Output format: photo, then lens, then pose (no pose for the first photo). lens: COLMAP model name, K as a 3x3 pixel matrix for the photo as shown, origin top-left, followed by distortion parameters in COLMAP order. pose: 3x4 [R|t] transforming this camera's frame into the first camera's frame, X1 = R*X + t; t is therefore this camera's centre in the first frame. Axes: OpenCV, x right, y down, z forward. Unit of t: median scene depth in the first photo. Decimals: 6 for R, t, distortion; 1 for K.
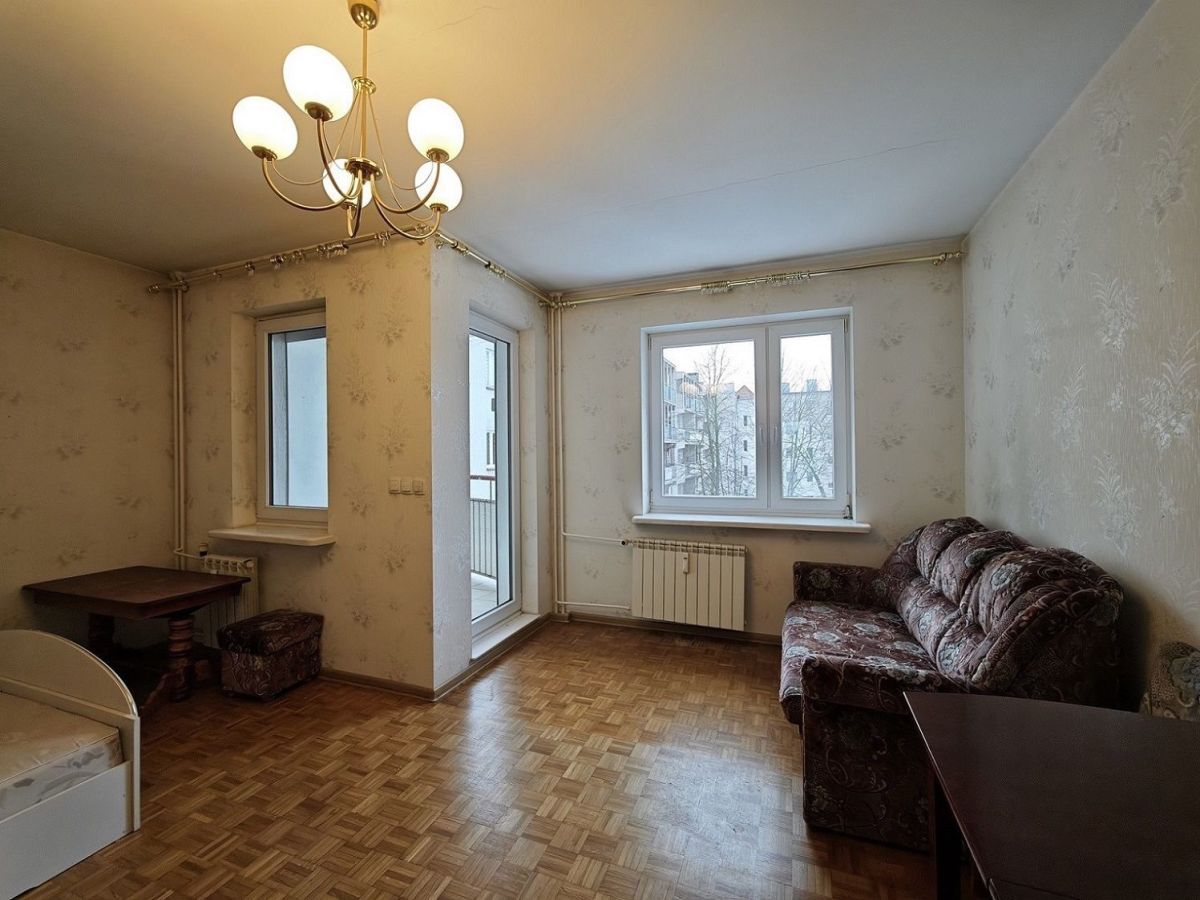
lens RADIAL K [[491.3, 0, 607.5], [0, 491.3, 441.3], [0, 0, 1]] dist [0.005287, -0.001332]
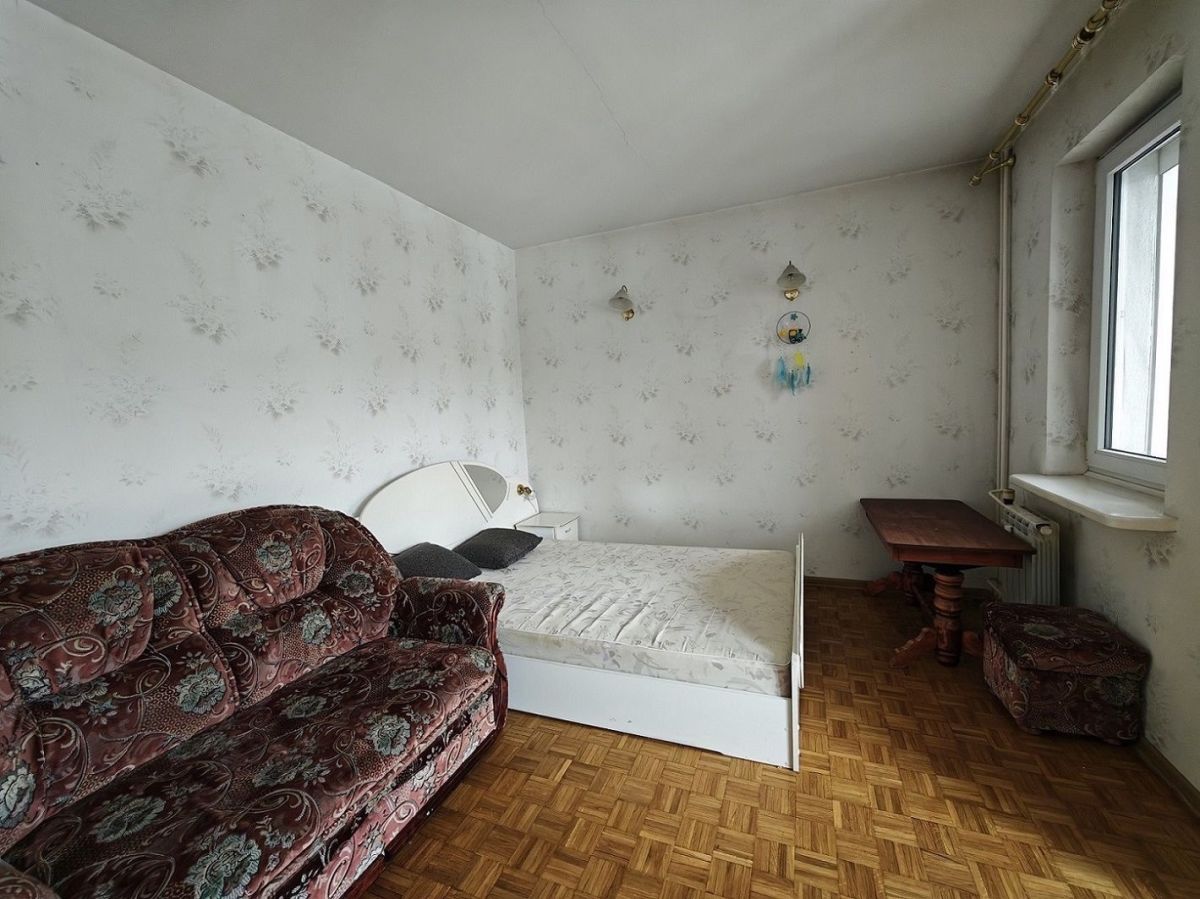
lens RADIAL K [[491.3, 0, 602.1], [0, 491.3, 452.0], [0, 0, 1]] dist [0.005287, -0.001332]
pose [[-0.034531, 0.097114, -0.994674, -0.021864], [0.085205, 0.991930, 0.093888, 0.026401], [0.995765, -0.081509, -0.042527, 0.559768]]
